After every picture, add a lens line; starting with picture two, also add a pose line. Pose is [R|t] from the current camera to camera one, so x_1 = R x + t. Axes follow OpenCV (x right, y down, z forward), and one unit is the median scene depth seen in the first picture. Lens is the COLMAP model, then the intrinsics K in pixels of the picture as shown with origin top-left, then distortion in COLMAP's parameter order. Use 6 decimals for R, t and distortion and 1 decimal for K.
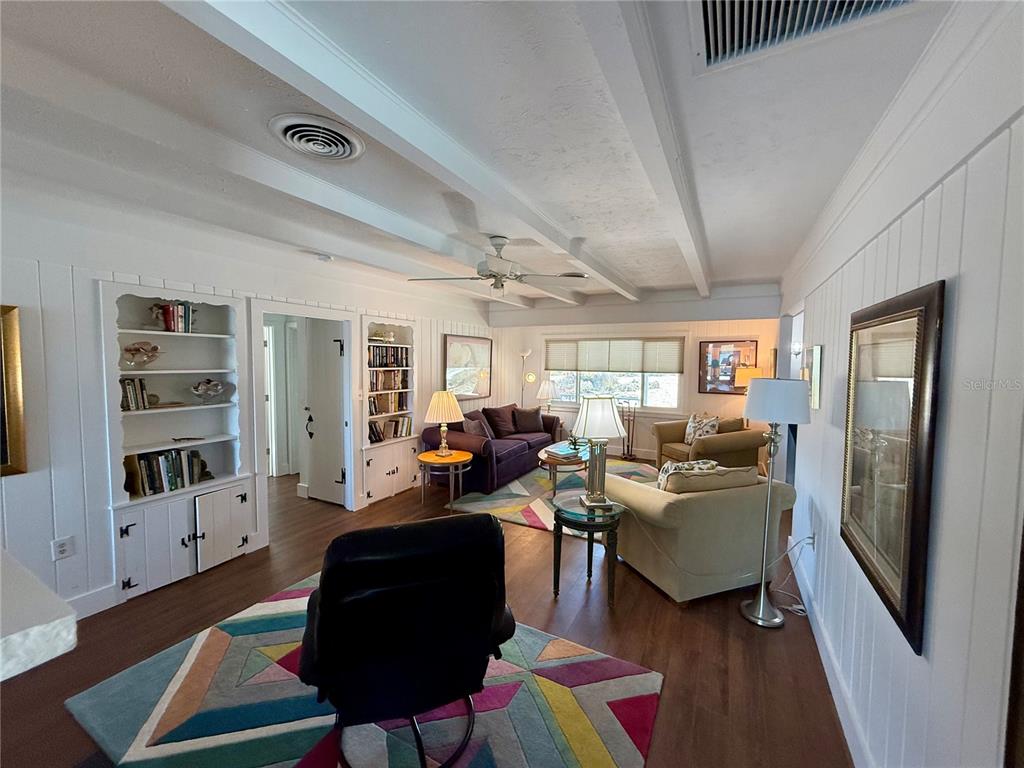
lens RADIAL K [[413.0, 0, 512.0], [0, 413.0, 384.0], [0, 0, 1]] dist [-0.000202, -0.000010]
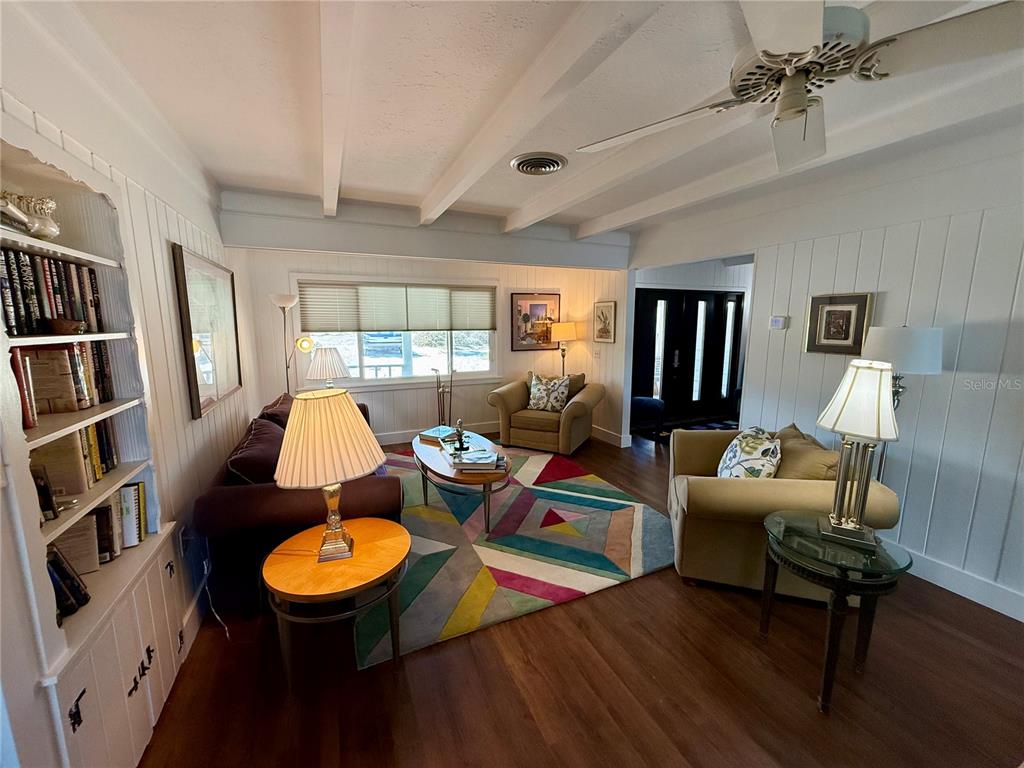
lens RADIAL K [[407.9, 0, 510.1], [0, 407.9, 386.9], [0, 0, 1]] dist [0.000366, 0.000058]
pose [[0.615794, -0.136703, 0.775958, -0.258022], [0.053401, 0.989810, 0.131999, -0.020067], [-0.786095, -0.039847, 0.616819, 0.473135]]
